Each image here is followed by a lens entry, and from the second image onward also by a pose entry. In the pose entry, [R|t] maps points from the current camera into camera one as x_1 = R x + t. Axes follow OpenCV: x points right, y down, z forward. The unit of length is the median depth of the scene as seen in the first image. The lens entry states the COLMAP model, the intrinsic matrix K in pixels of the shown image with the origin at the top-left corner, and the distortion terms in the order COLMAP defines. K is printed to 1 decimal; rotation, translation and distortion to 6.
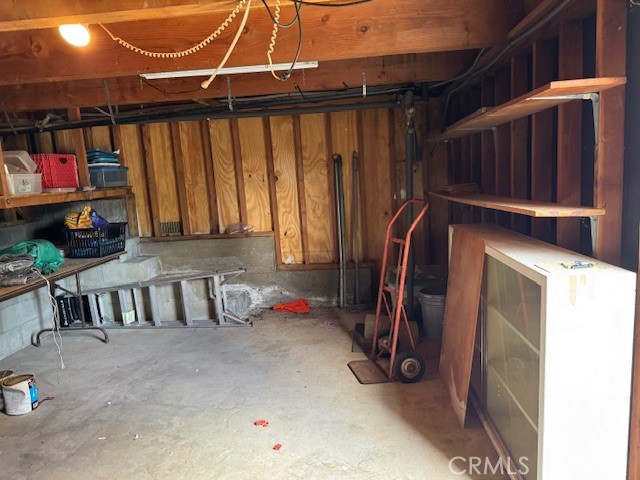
lens RADIAL K [[448.5, 0, 320.9], [0, 448.5, 241.3], [0, 0, 1]] dist [0.005812, -0.002889]
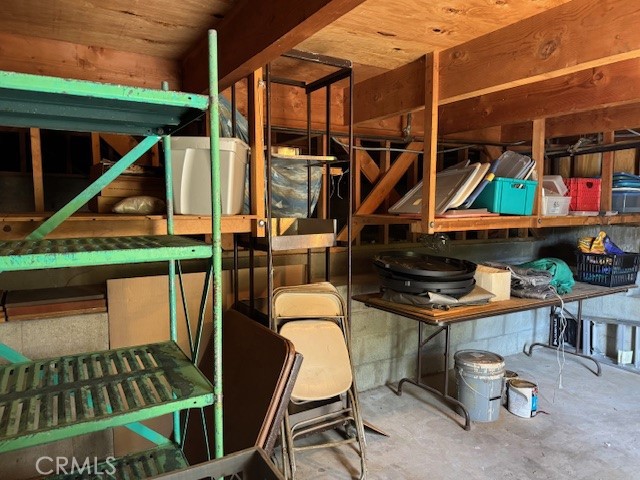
lens RADIAL K [[448.5, 0, 323.2], [0, 448.5, 240.9], [0, 0, 1]] dist [0.005812, -0.002889]
pose [[0.590425, 0.127572, -0.796947, -0.106635], [-0.159641, 0.986380, 0.039624, -0.000300], [0.791147, 0.103830, 0.602749, -0.058390]]
